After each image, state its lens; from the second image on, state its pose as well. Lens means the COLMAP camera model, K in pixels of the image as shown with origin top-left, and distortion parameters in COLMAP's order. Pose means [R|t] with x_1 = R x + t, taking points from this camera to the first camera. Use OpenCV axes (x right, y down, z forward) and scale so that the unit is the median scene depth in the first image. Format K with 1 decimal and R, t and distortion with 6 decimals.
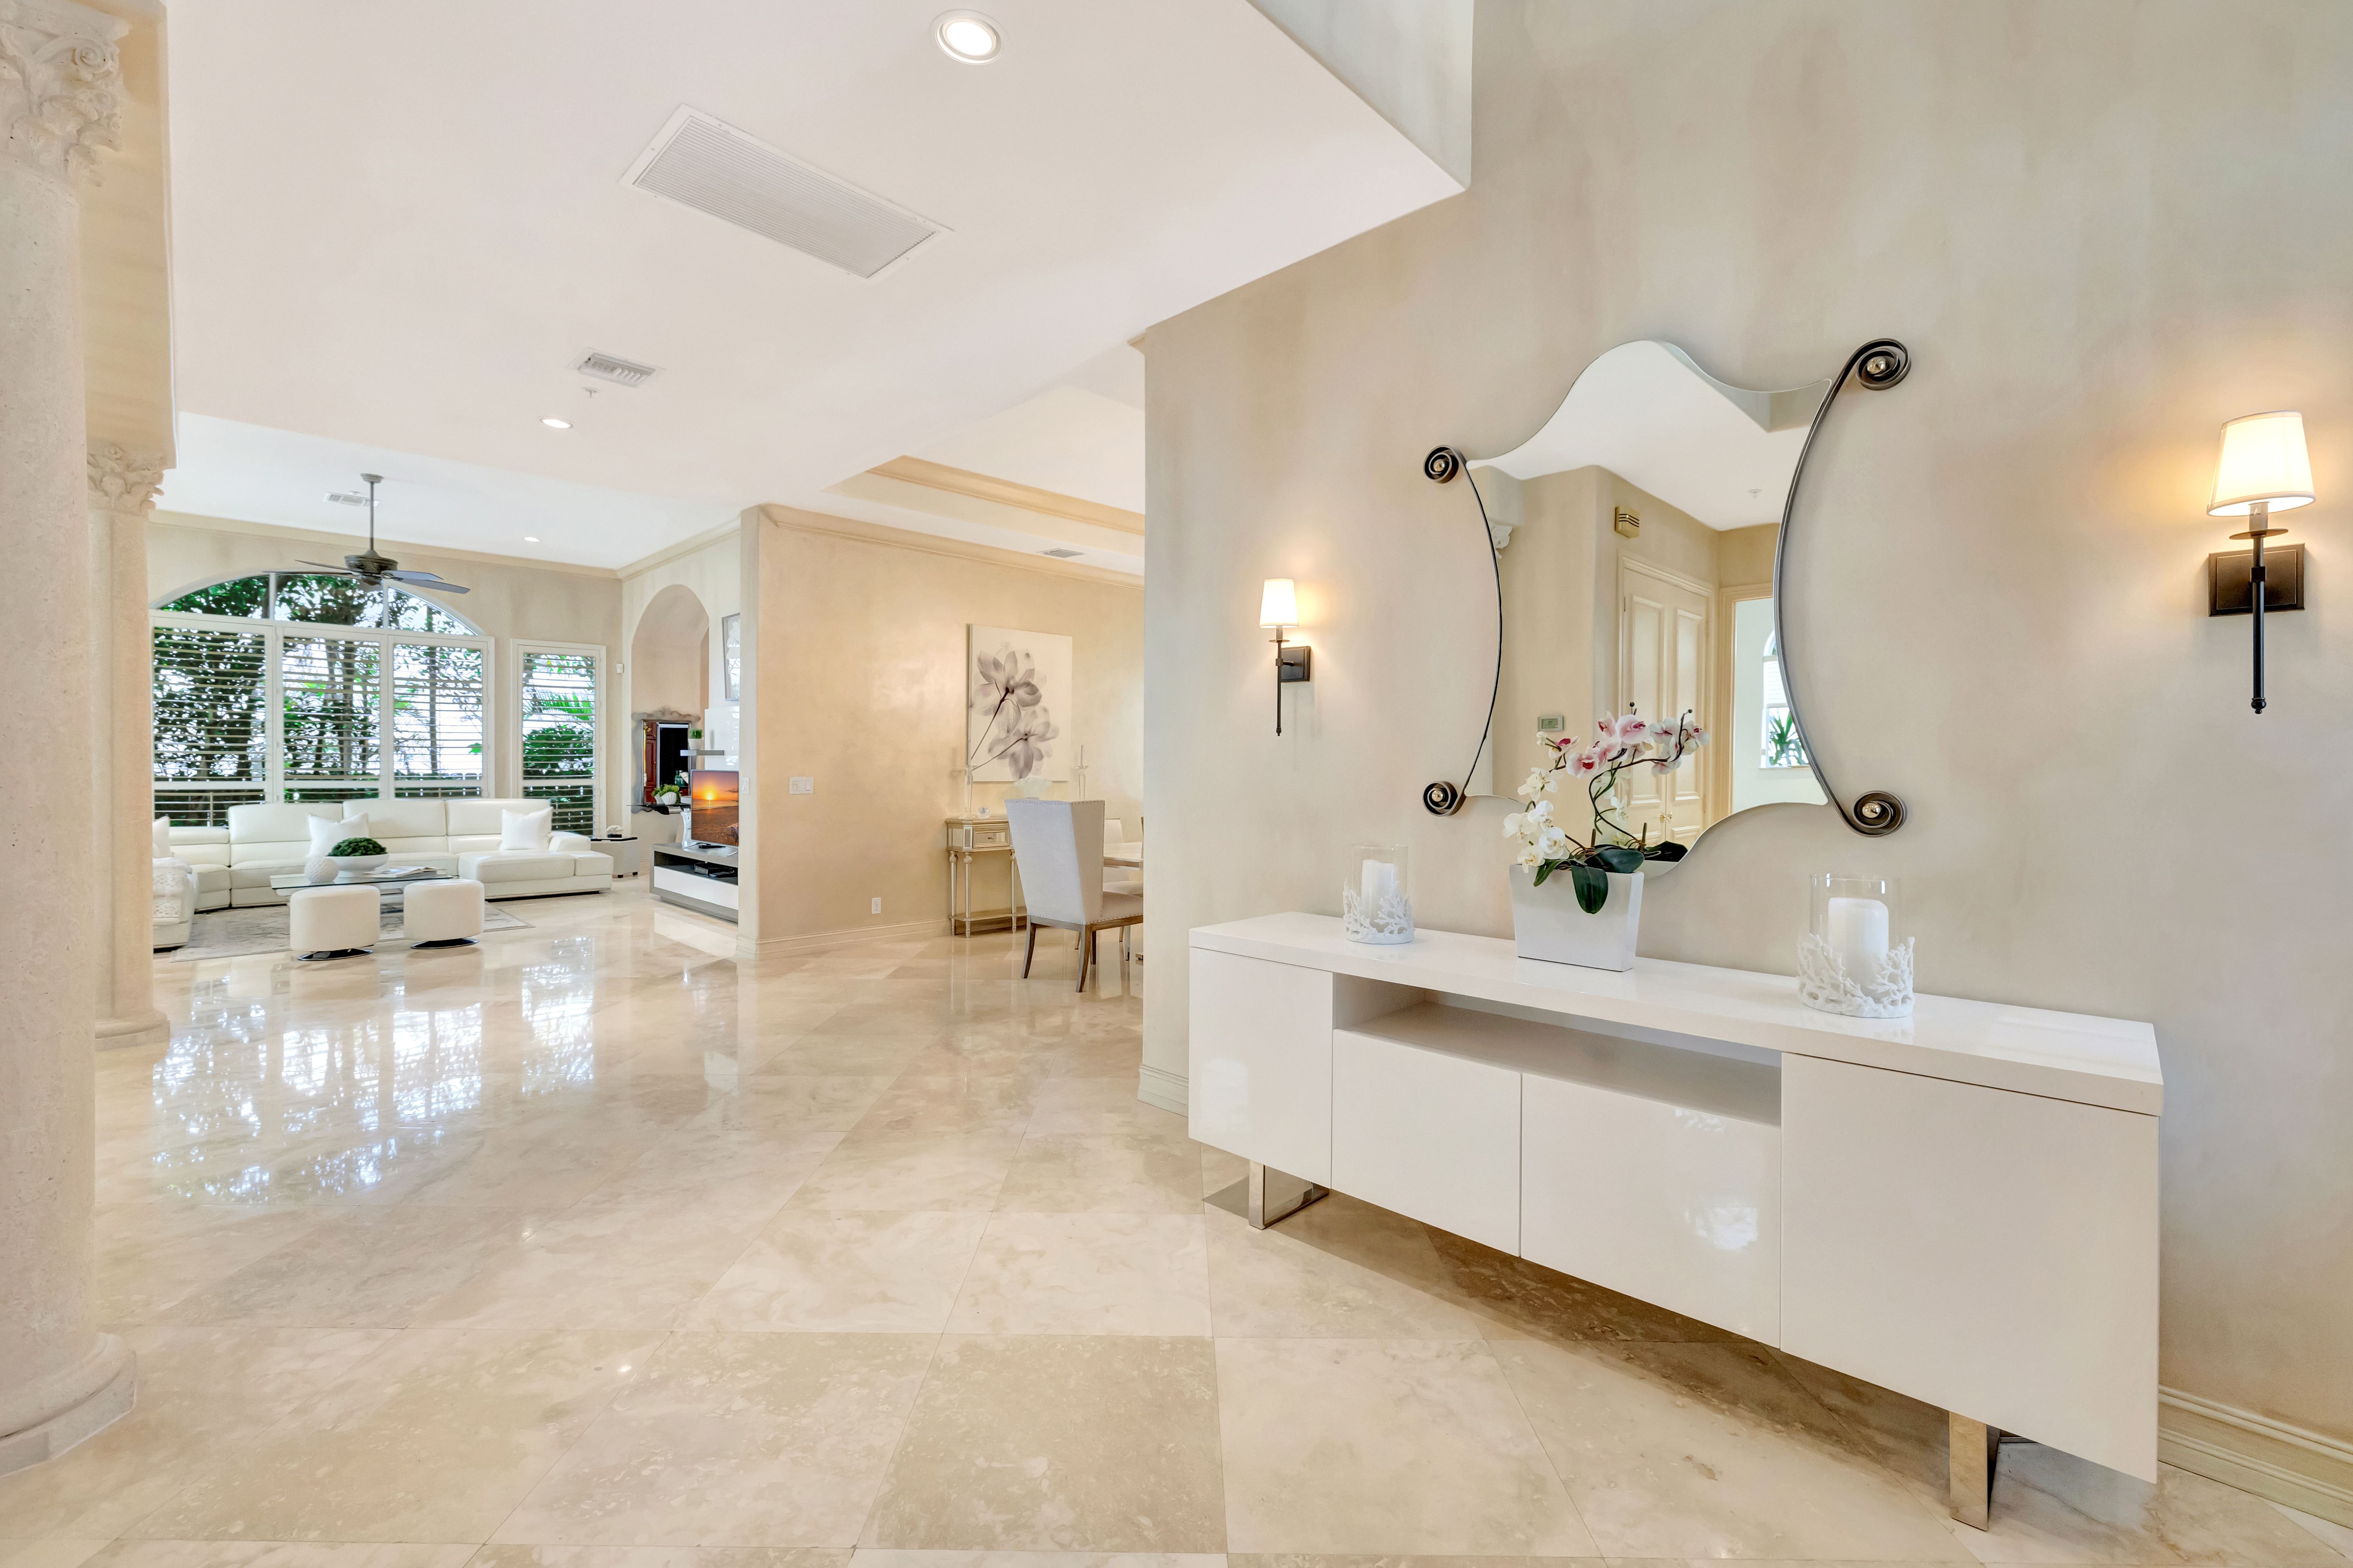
lens RADIAL K [[986.9, 0, 1169.9], [0, 986.9, 769.6], [0, 0, 1]] dist [-0.001123, -0.000273]
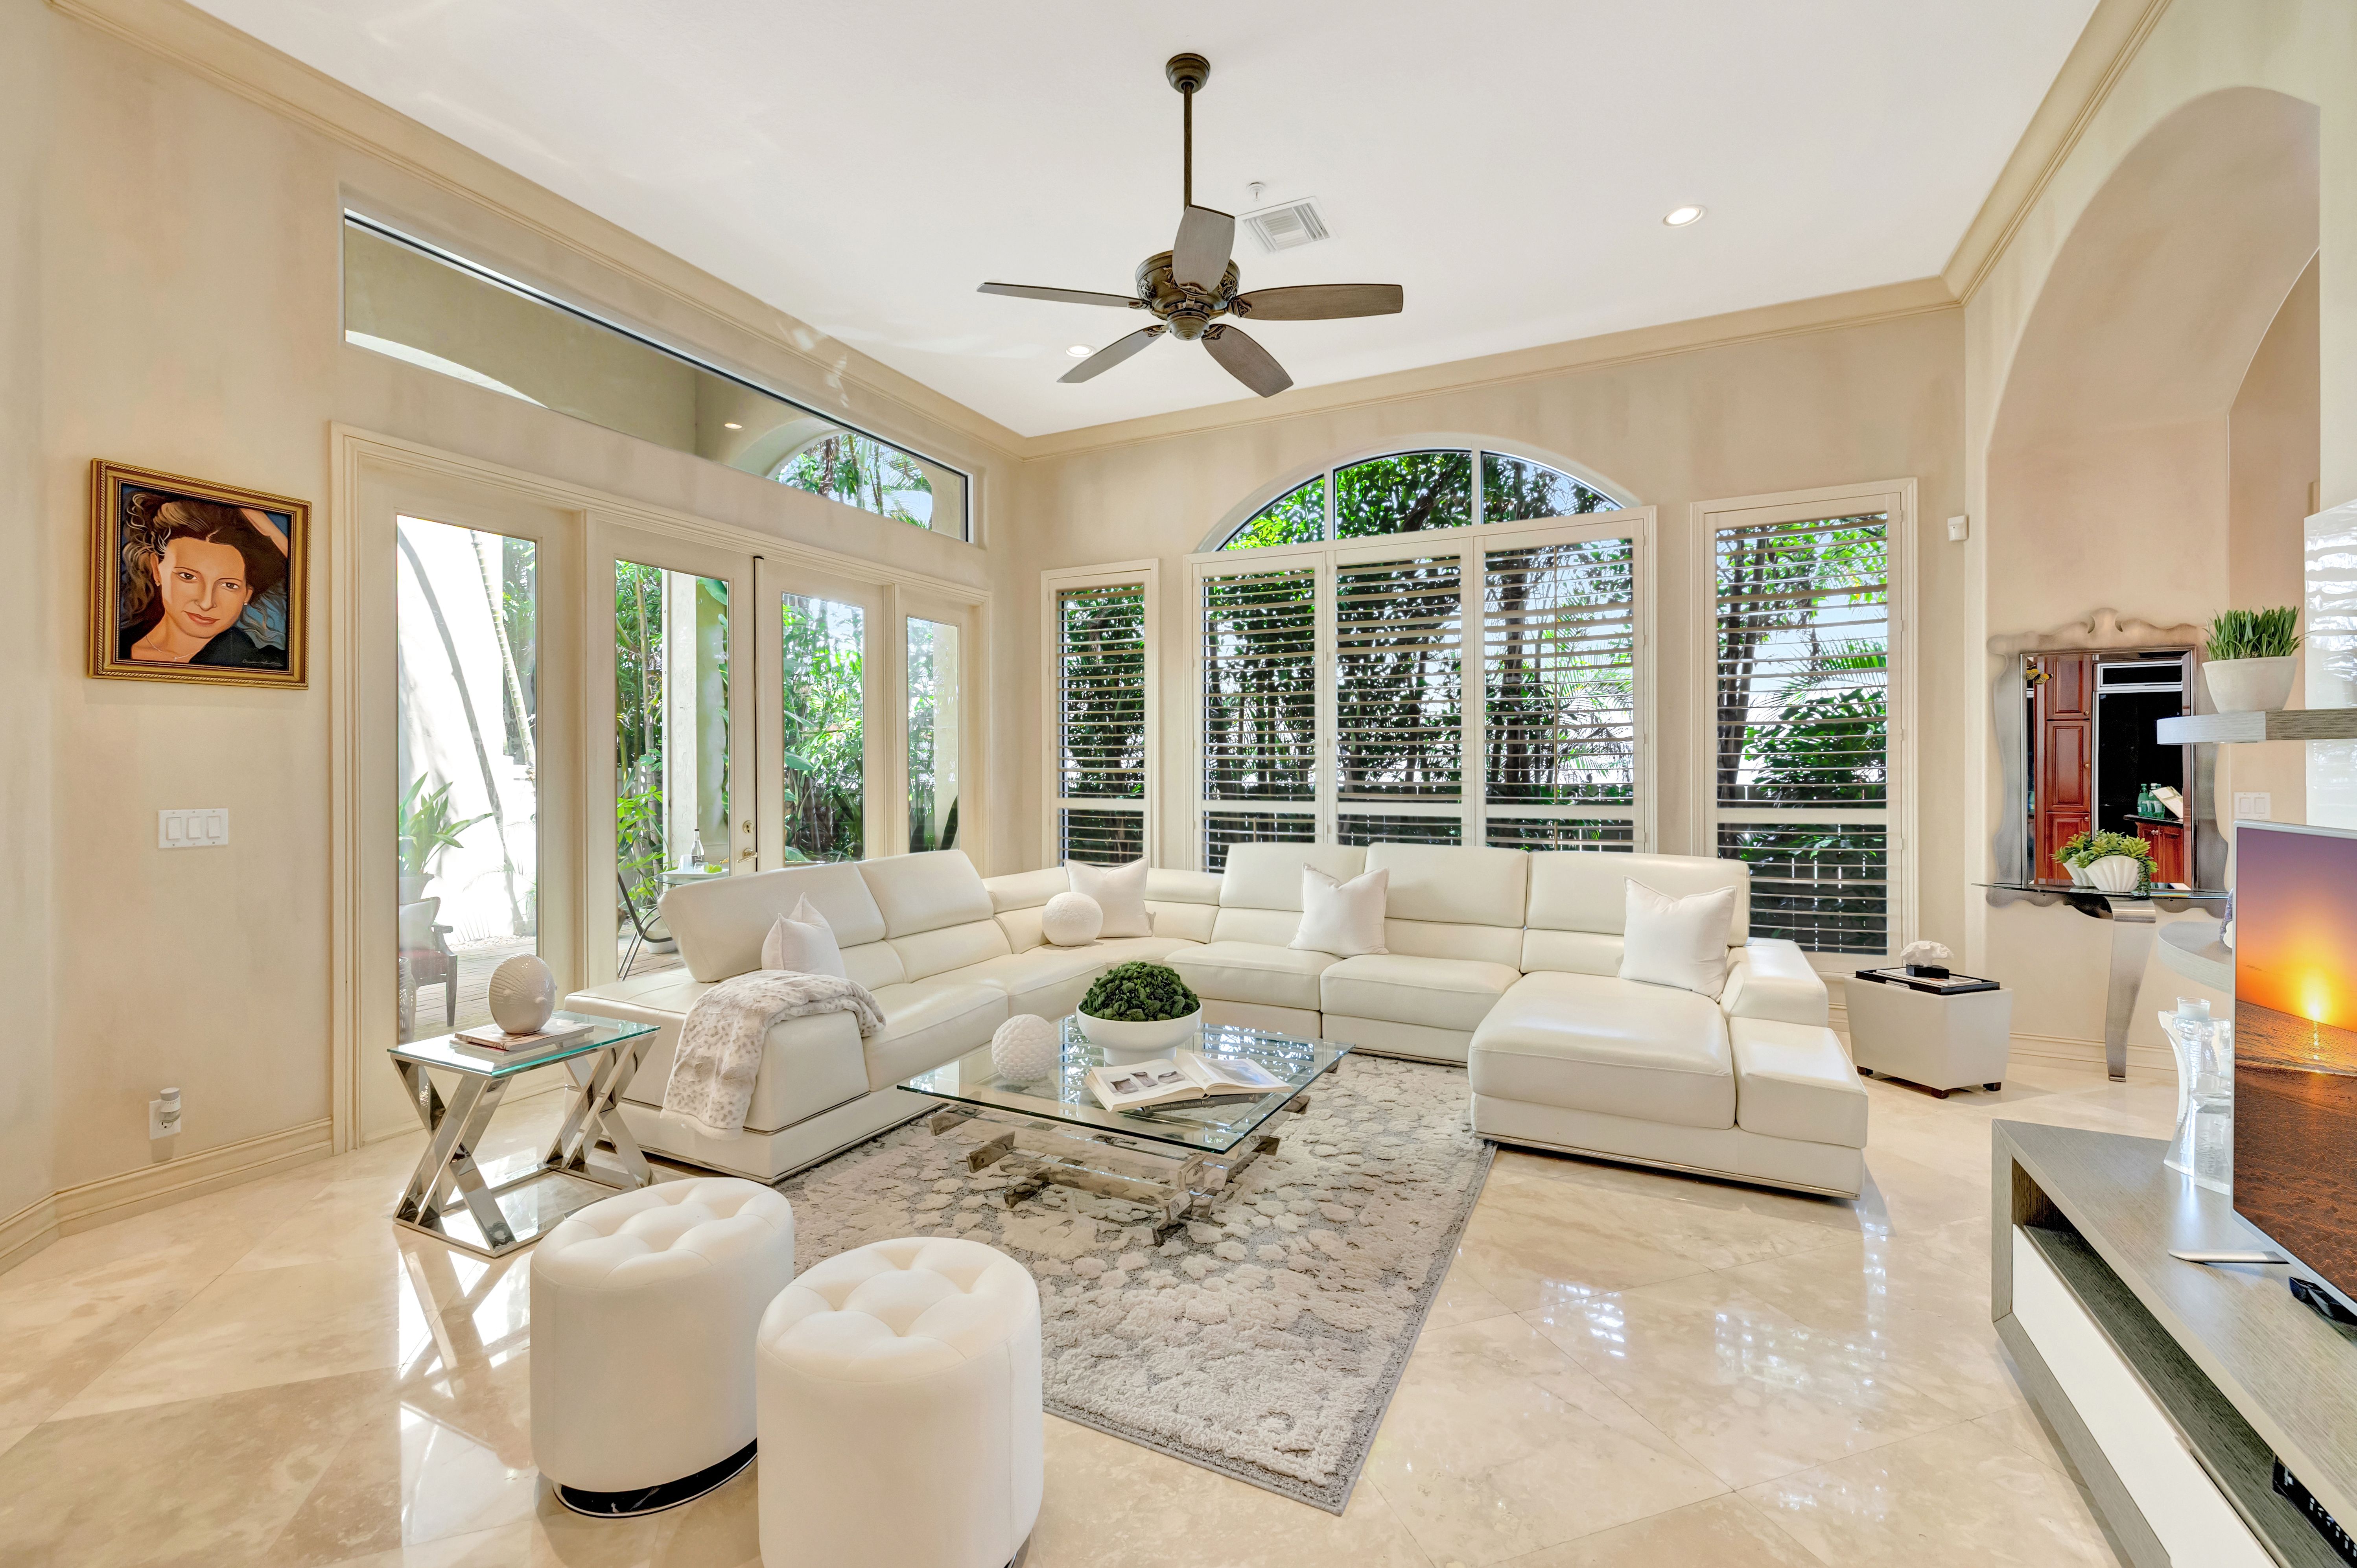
lens RADIAL K [[994.6, 0, 1169.7], [0, 994.6, 763.6], [0, 0, 1]] dist [0.000795, -0.000171]
pose [[0.323604, -0.005908, -0.946174, -0.438994], [-0.000708, 0.999979, -0.006486, -0.010352], [0.946192, 0.002769, 0.323593, 0.886841]]
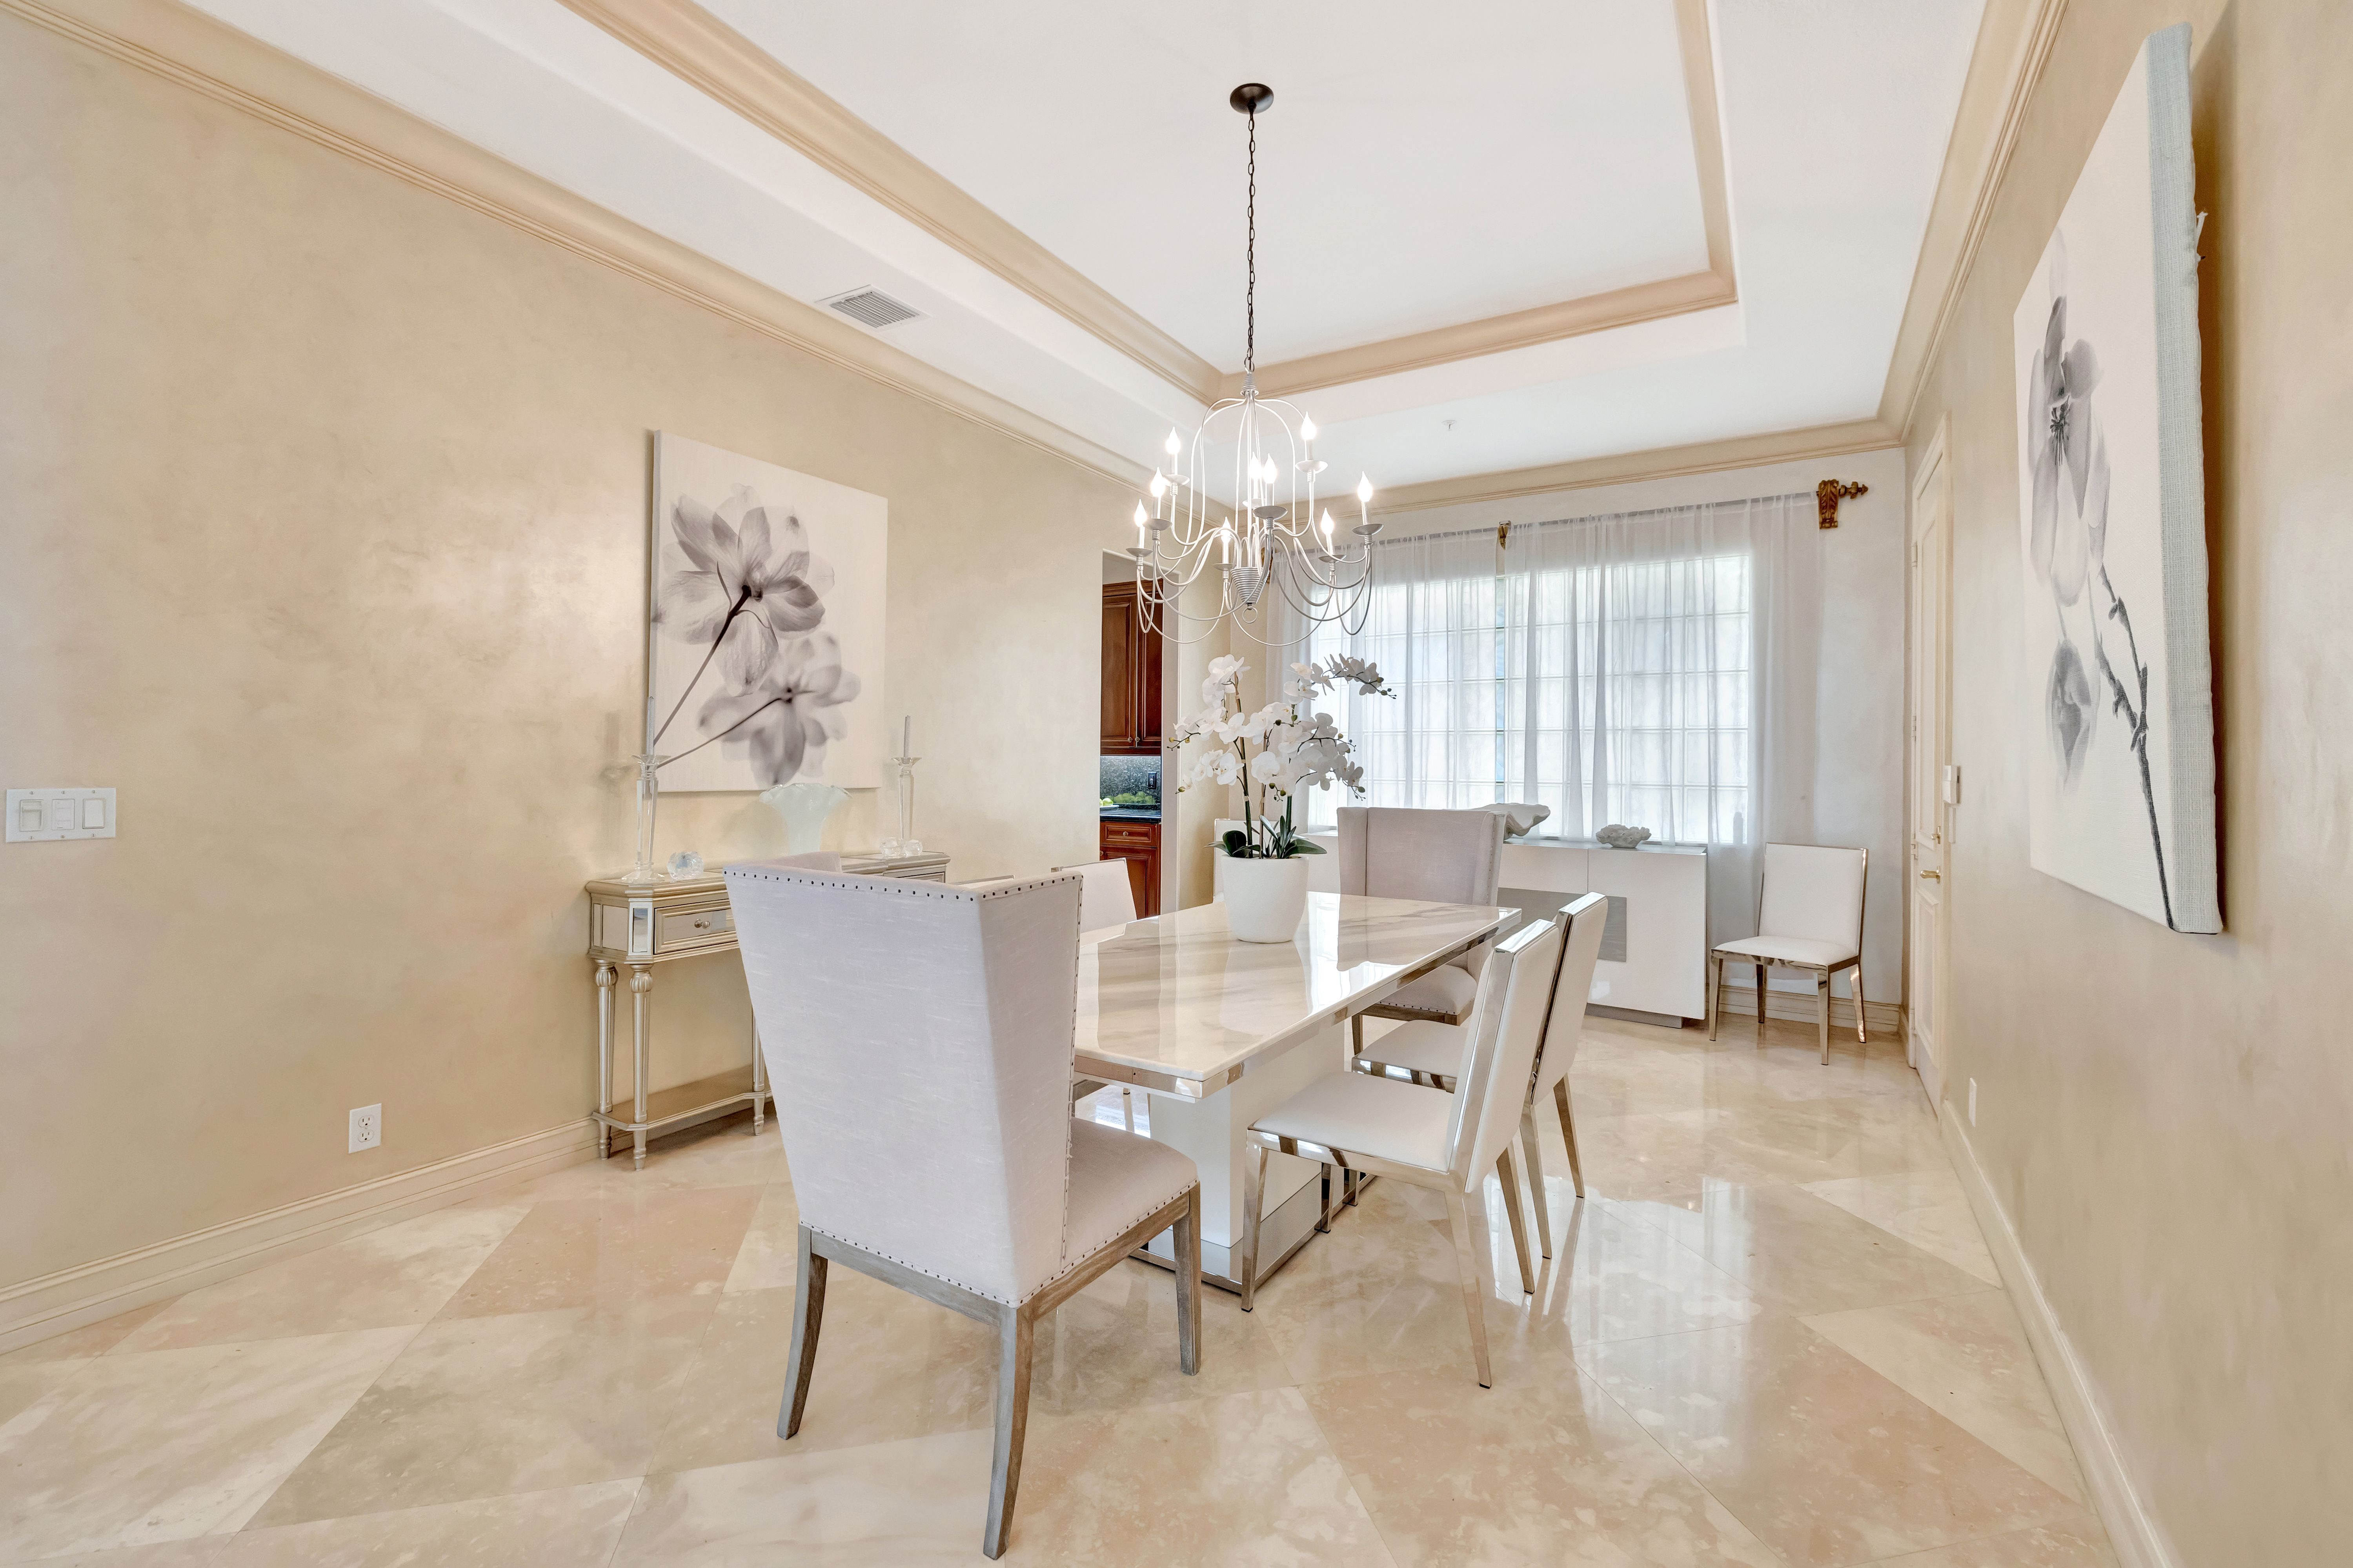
lens RADIAL K [[984.2, 0, 1169.5], [0, 984.2, 758.4], [0, 0, 1]] dist [0.000217, -0.000047]
pose [[0.972618, 0.005866, 0.232336, -0.080412], [-0.005540, 0.999983, -0.002054, -0.003494], [-0.232344, 0.000711, 0.972633, 0.516071]]
